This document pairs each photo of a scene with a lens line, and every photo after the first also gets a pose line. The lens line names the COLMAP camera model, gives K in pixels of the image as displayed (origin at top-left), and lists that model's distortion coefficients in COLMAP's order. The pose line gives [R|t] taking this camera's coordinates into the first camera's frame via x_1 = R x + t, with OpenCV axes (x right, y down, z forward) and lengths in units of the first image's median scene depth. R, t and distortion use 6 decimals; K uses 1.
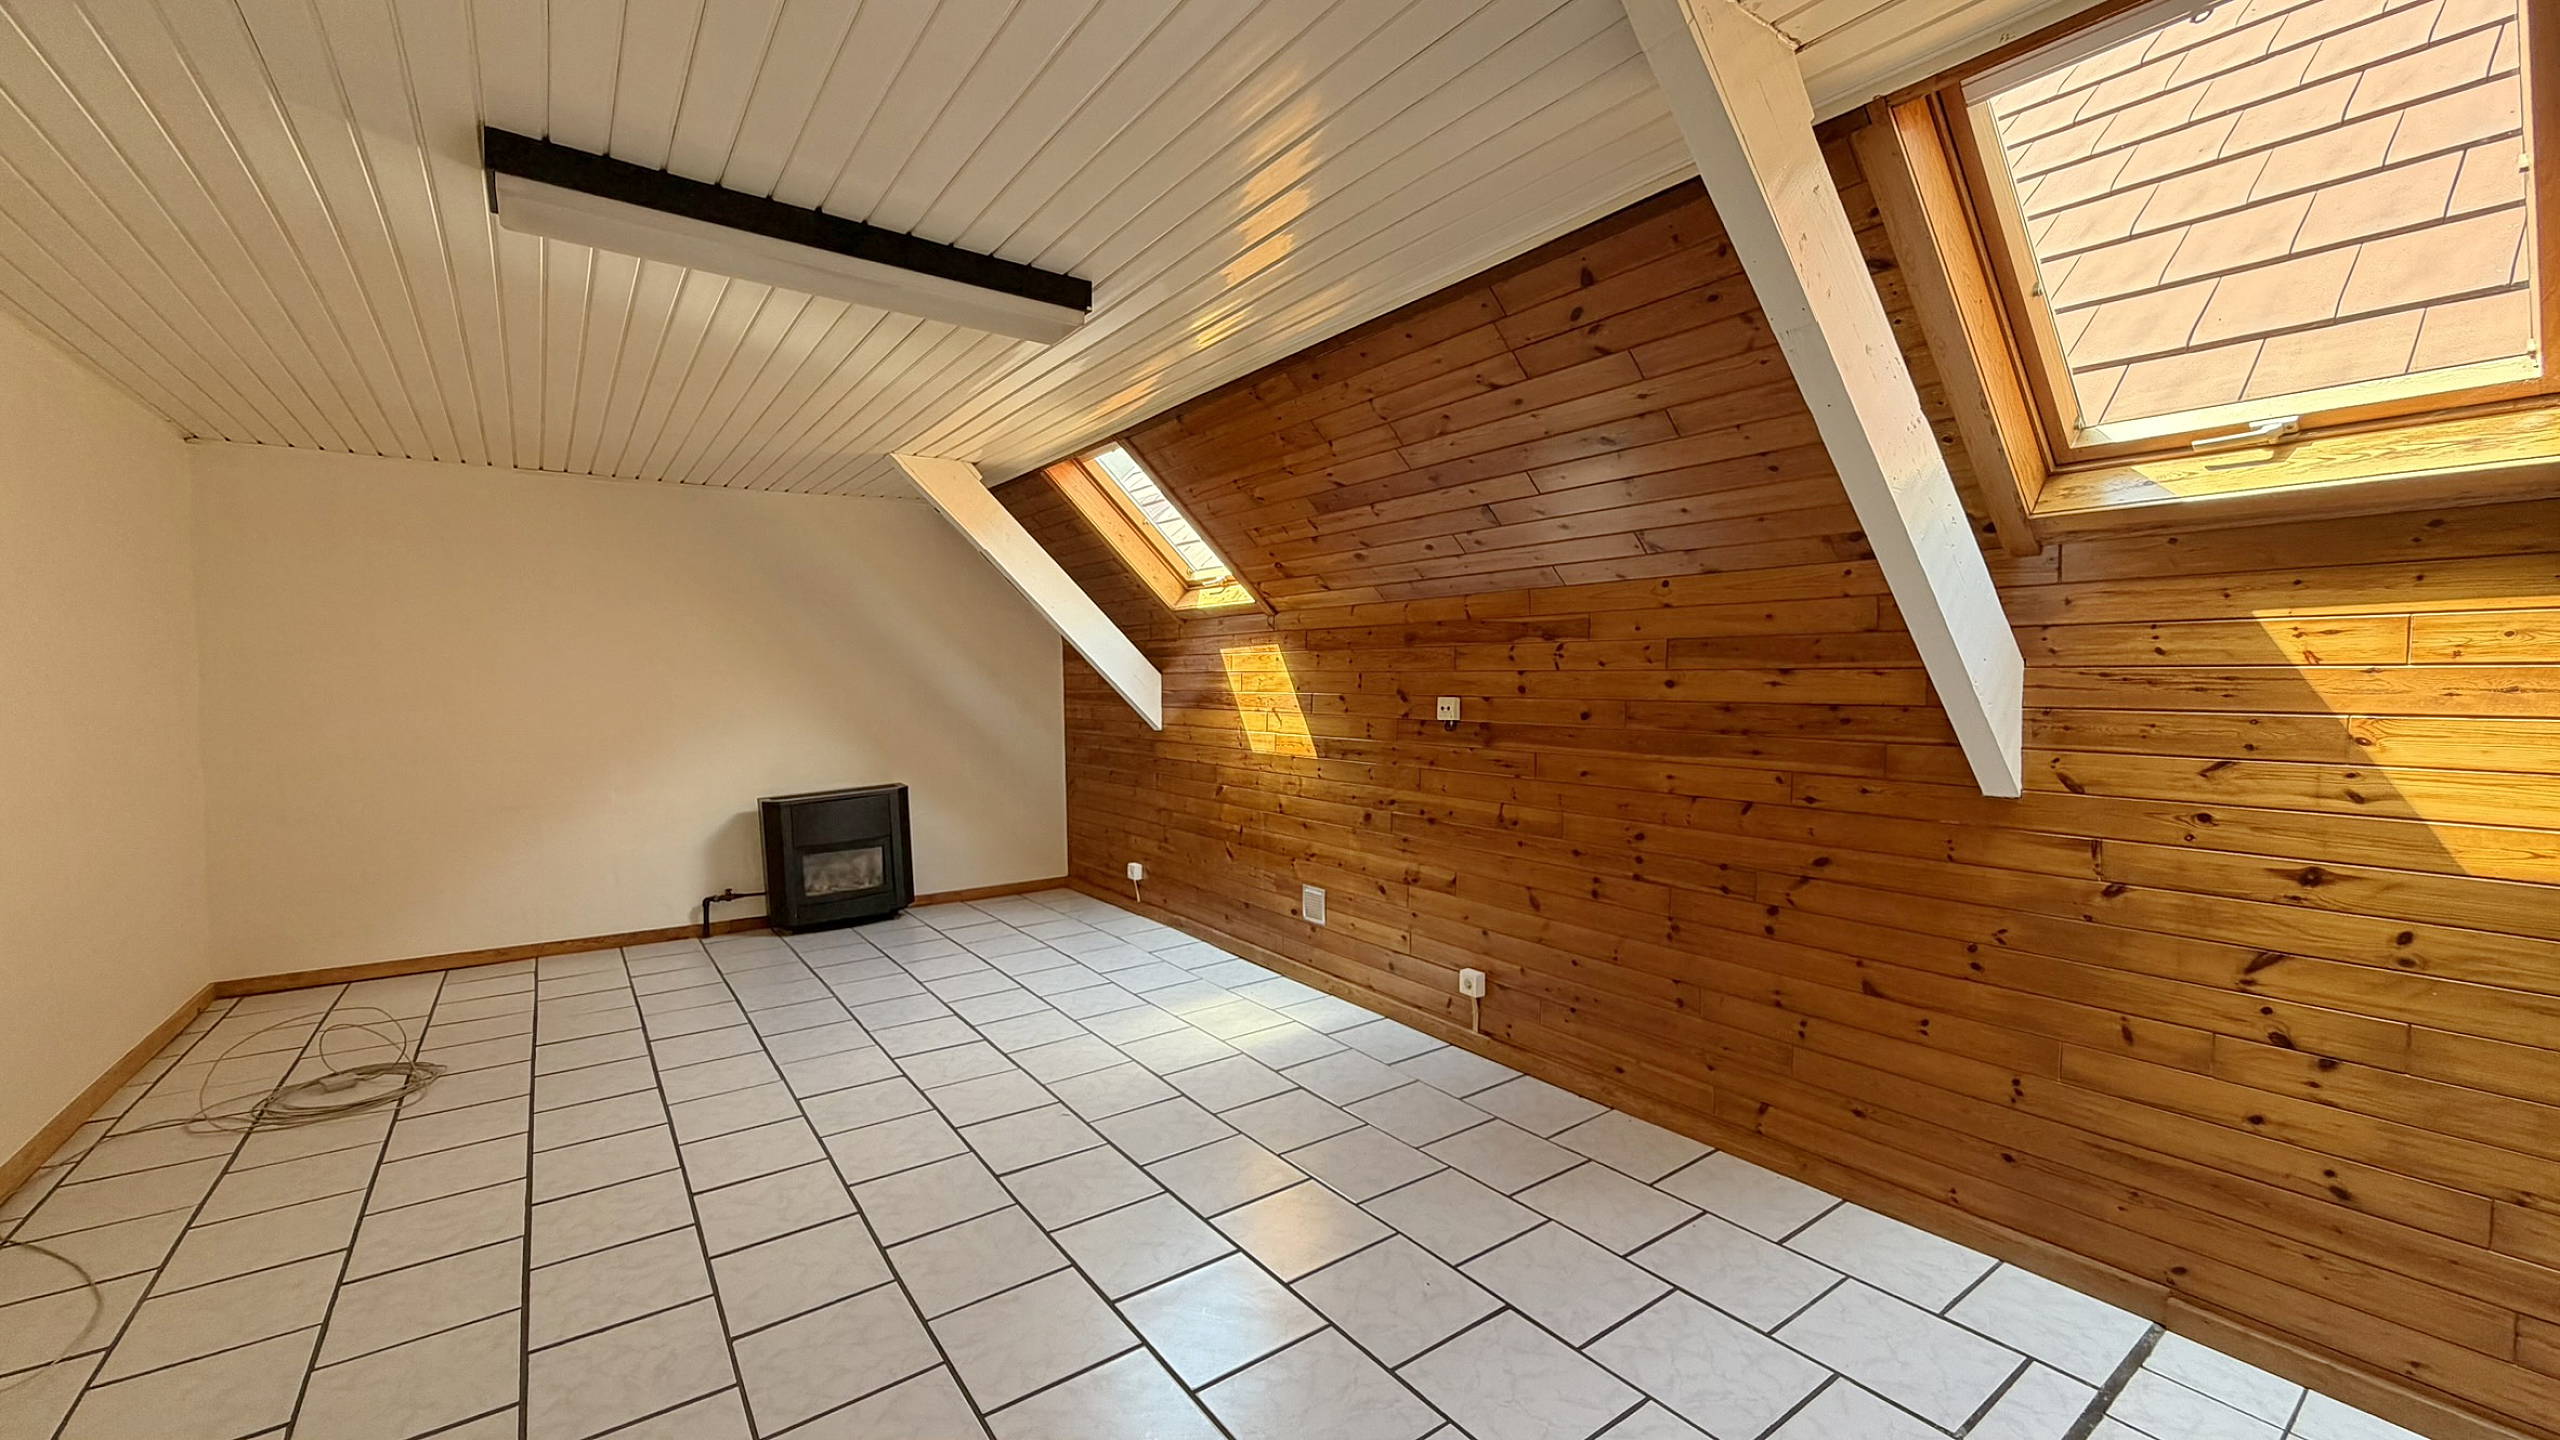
lens RADIAL K [[1007.0, 0, 1268.2], [0, 1007.0, 719.2], [0, 0, 1]] dist [-0.007011, 0.000200]
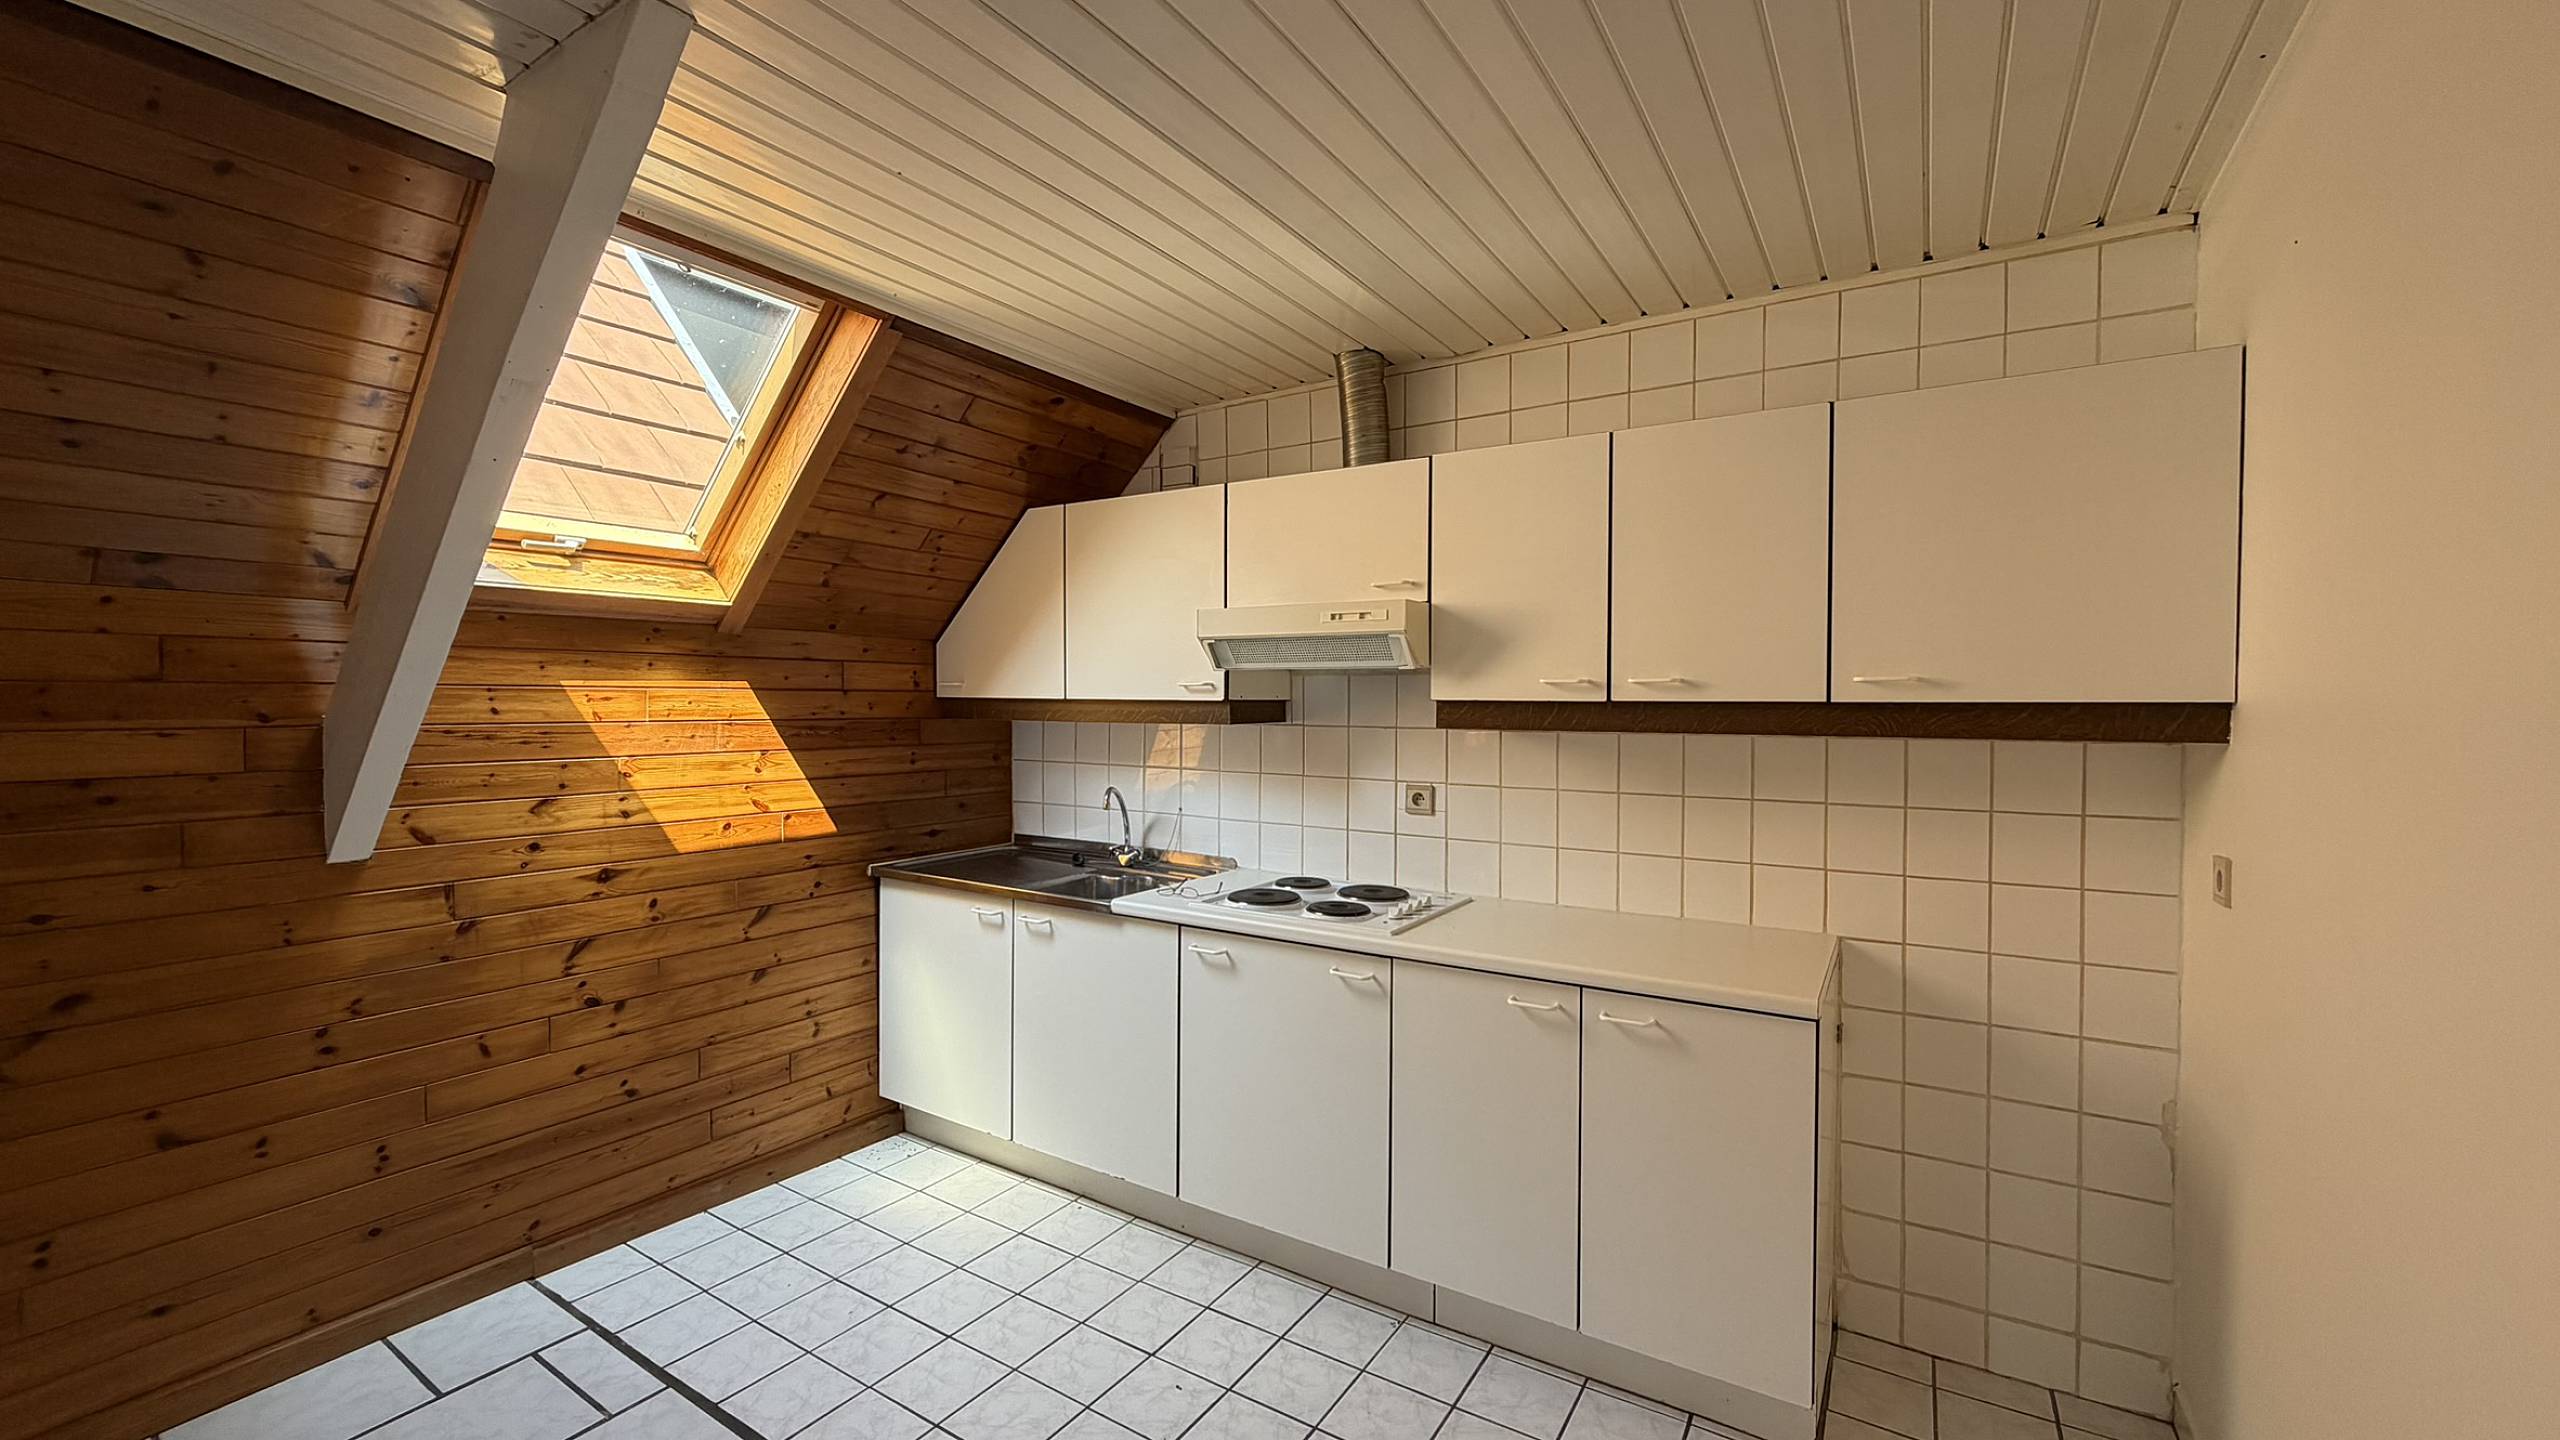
lens RADIAL K [[1007.0, 0, 1283.4], [0, 1007.0, 715.6], [0, 0, 1]] dist [-0.007011, 0.000200]
pose [[-0.373644, -0.006440, 0.927550, -0.501554], [0.042409, 0.998812, 0.024019, -0.048211], [-0.926602, 0.048311, -0.372926, 0.546769]]
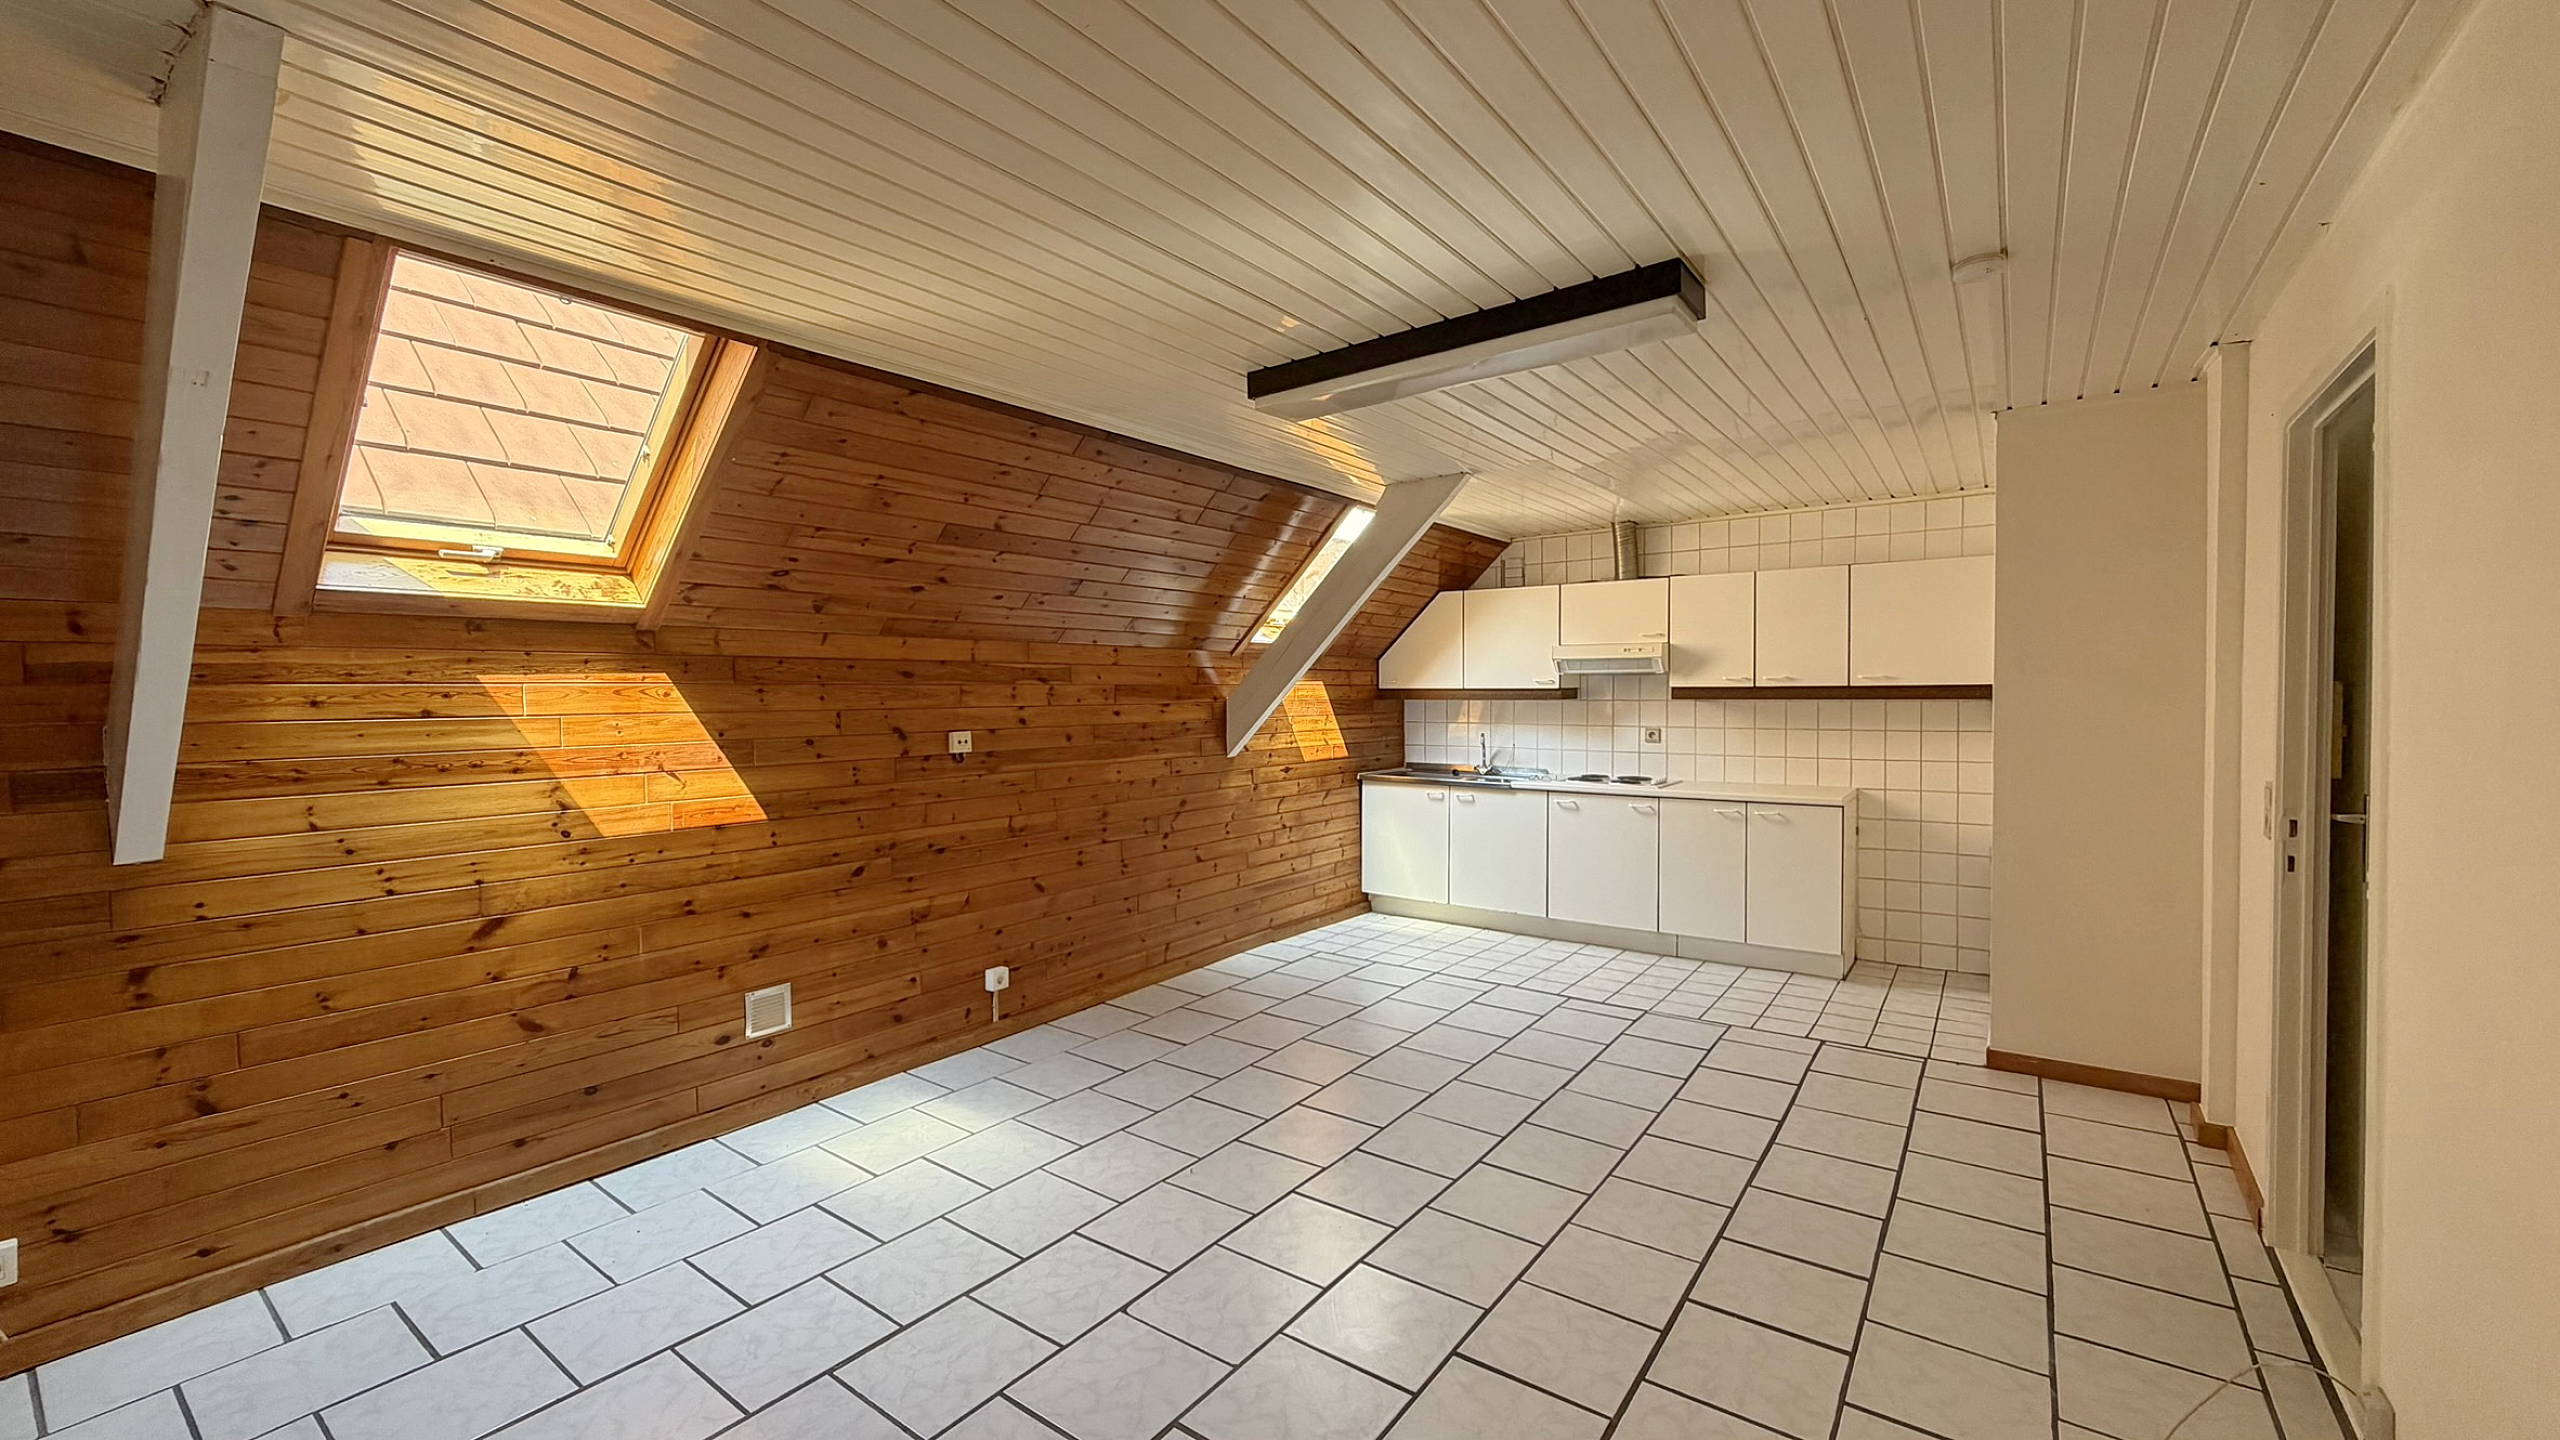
lens RADIAL K [[1007.0, 0, 1270.0], [0, 1007.0, 718.7], [0, 0, 1]] dist [-0.007011, 0.000200]
pose [[-0.310199, -0.015024, 0.950553, -1.604570], [0.054178, 0.997971, 0.033454, -0.090347], [-0.949127, 0.061876, -0.308755, 1.706064]]
